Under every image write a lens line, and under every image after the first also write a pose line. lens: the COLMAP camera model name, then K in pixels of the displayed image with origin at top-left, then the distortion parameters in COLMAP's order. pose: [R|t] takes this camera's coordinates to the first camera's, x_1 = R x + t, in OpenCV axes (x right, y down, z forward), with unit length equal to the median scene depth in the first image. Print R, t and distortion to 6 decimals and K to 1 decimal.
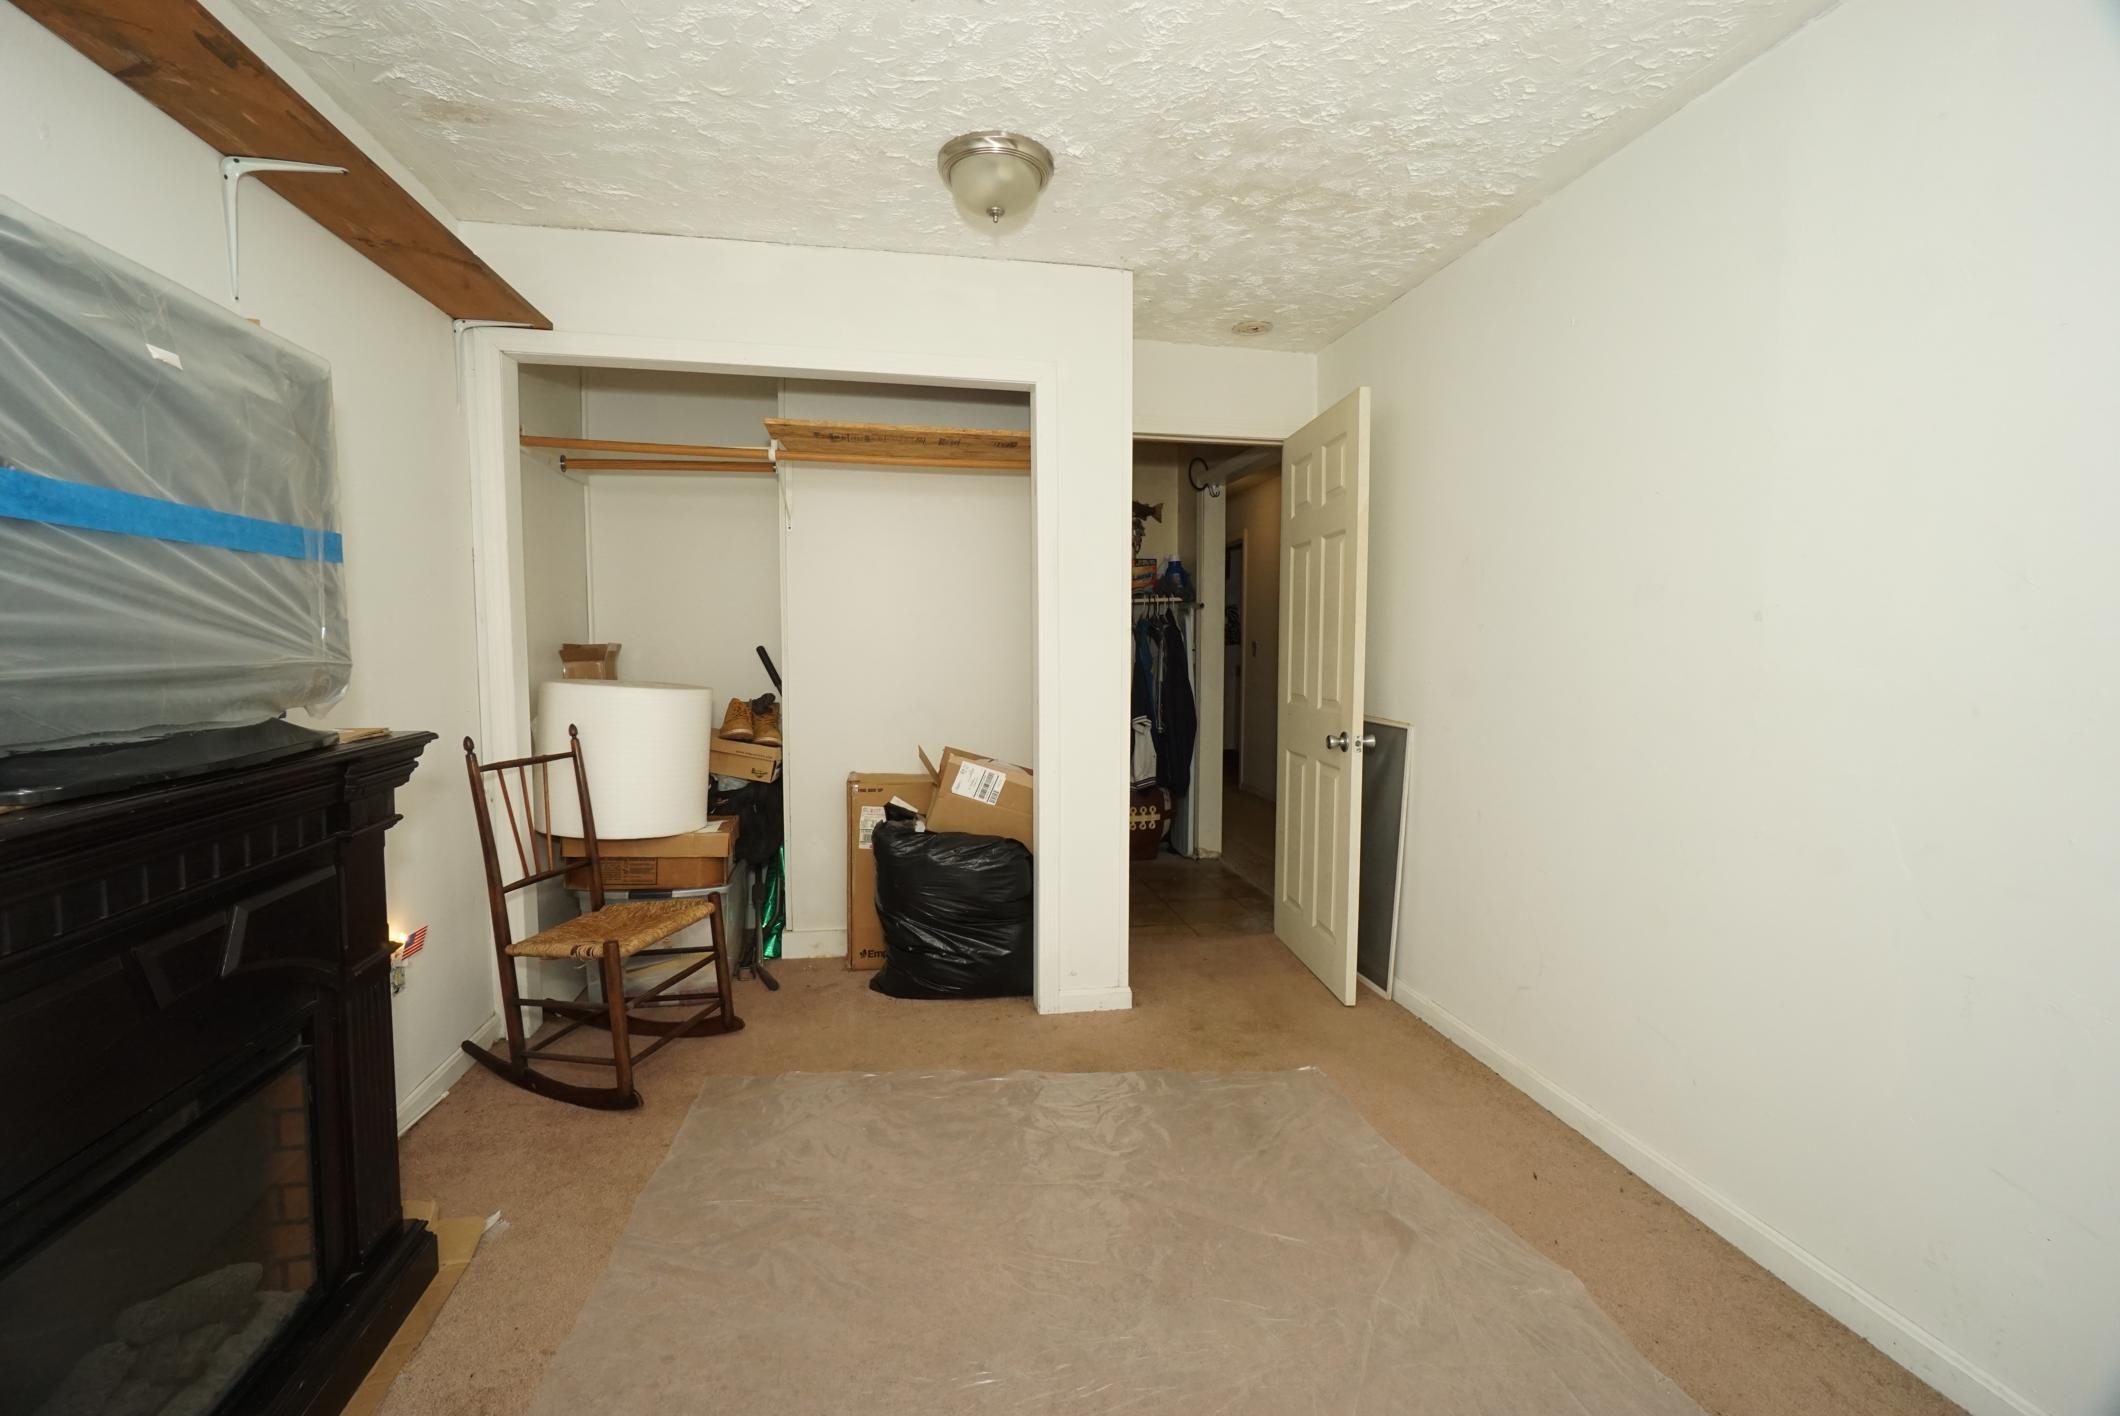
lens RADIAL K [[919.1, 0, 1047.4], [0, 919.1, 709.9], [0, 0, 1]] dist [-0.008976, 0.005462]
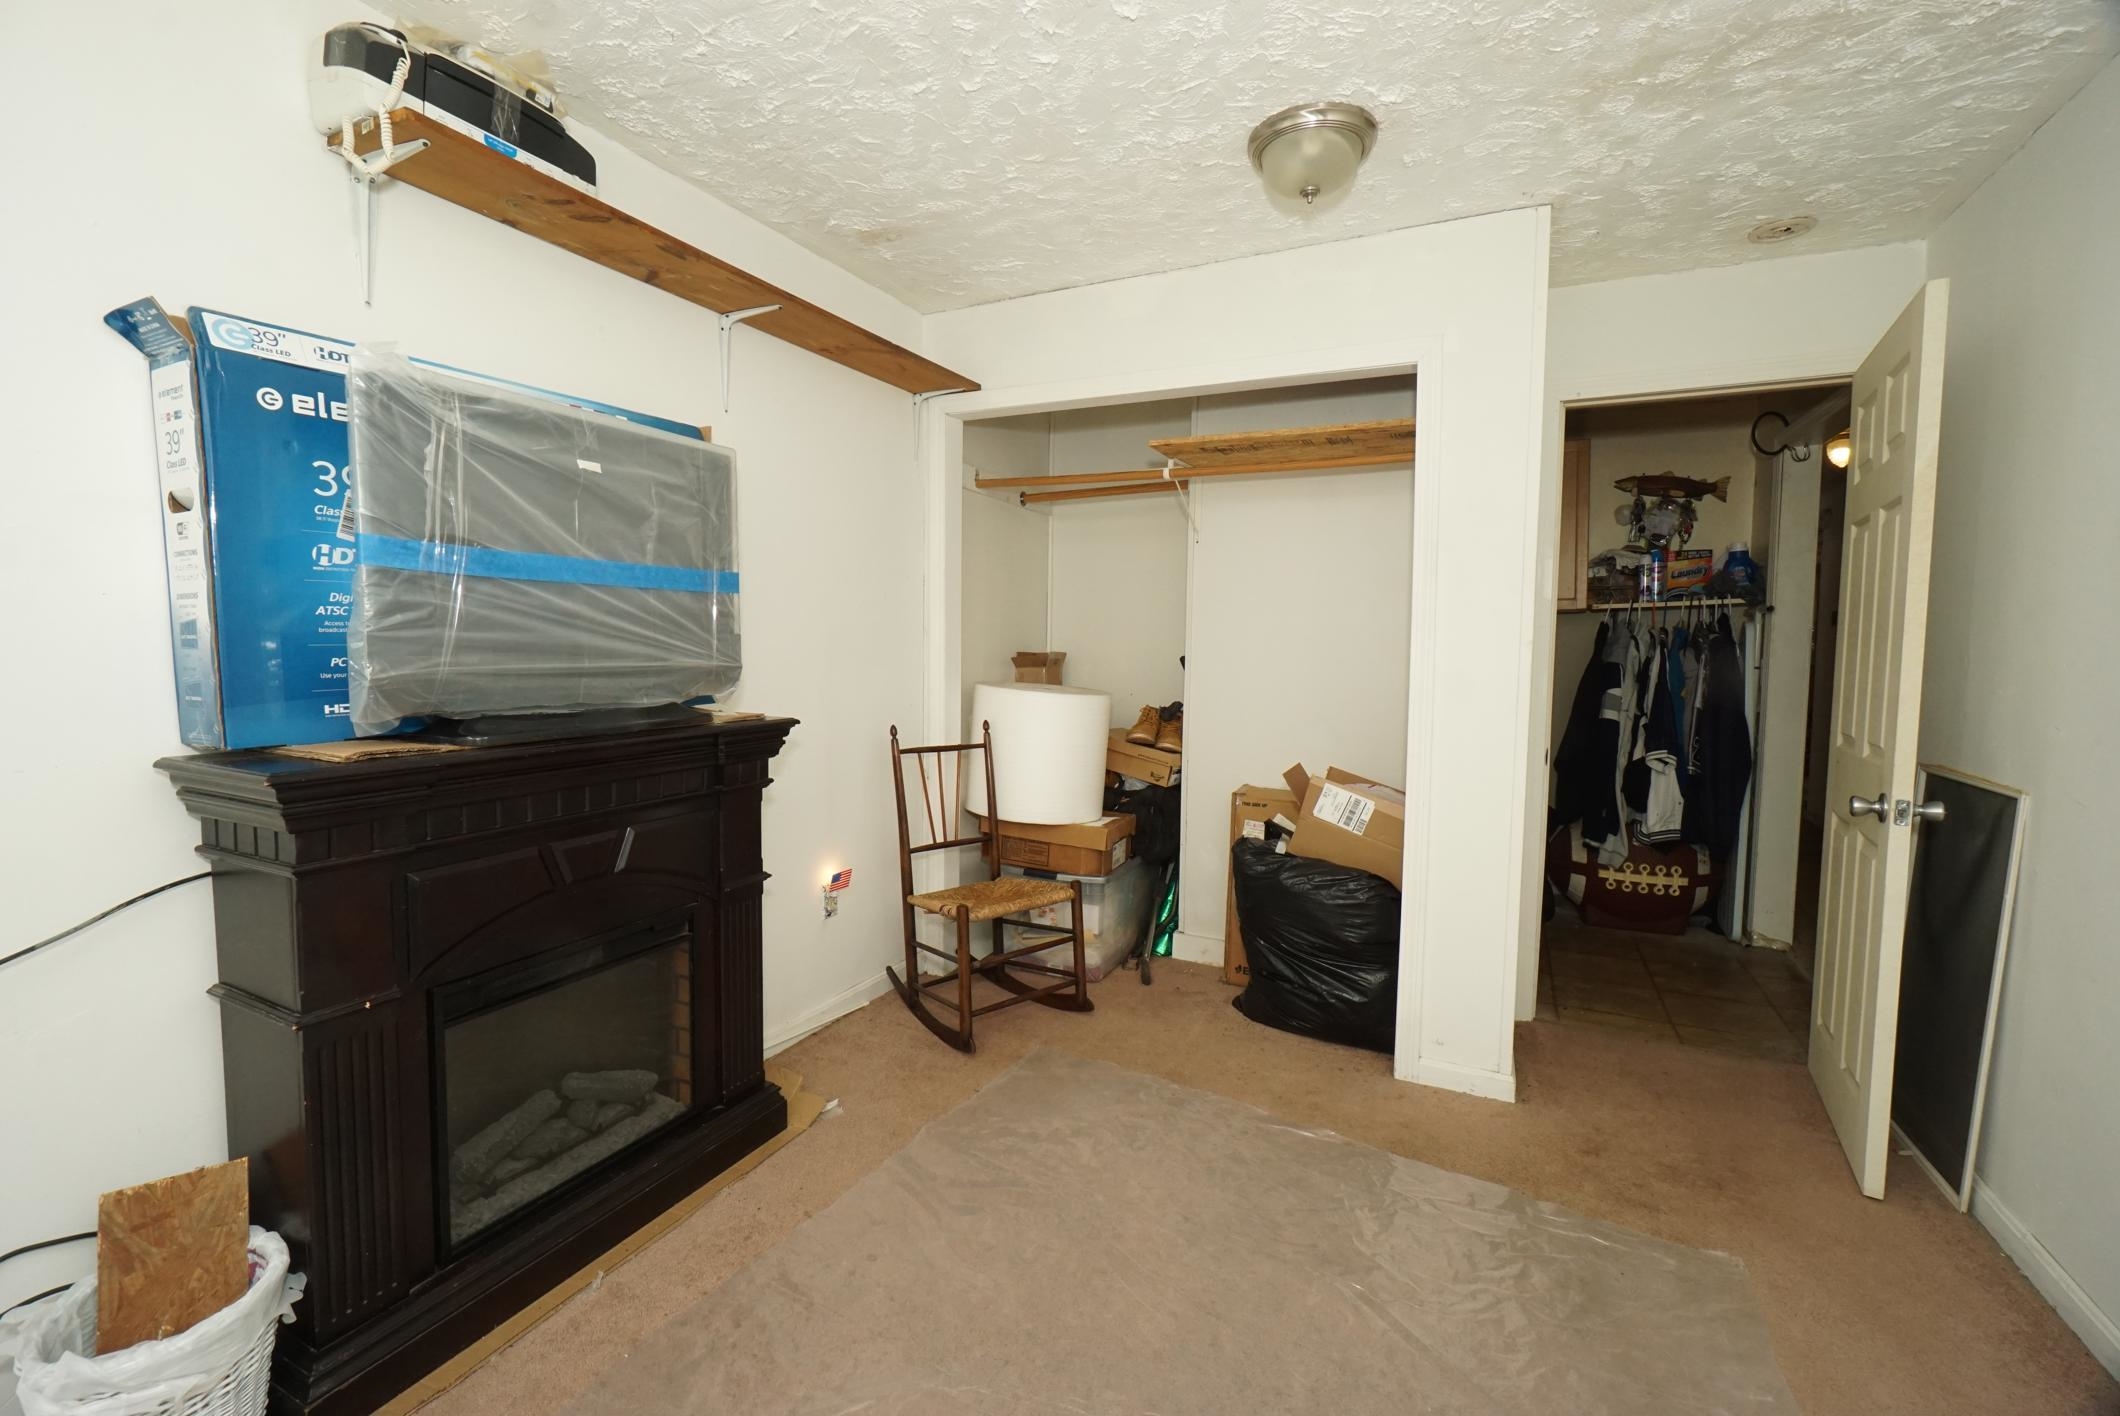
lens RADIAL K [[919.1, 0, 1039.4], [0, 919.1, 707.1], [0, 0, 1]] dist [-0.008976, 0.005462]
pose [[0.803018, 0.045820, -0.594191, 0.238845], [-0.053138, 0.998574, 0.005189, -0.010675], [0.593581, 0.027407, 0.804307, 0.087080]]
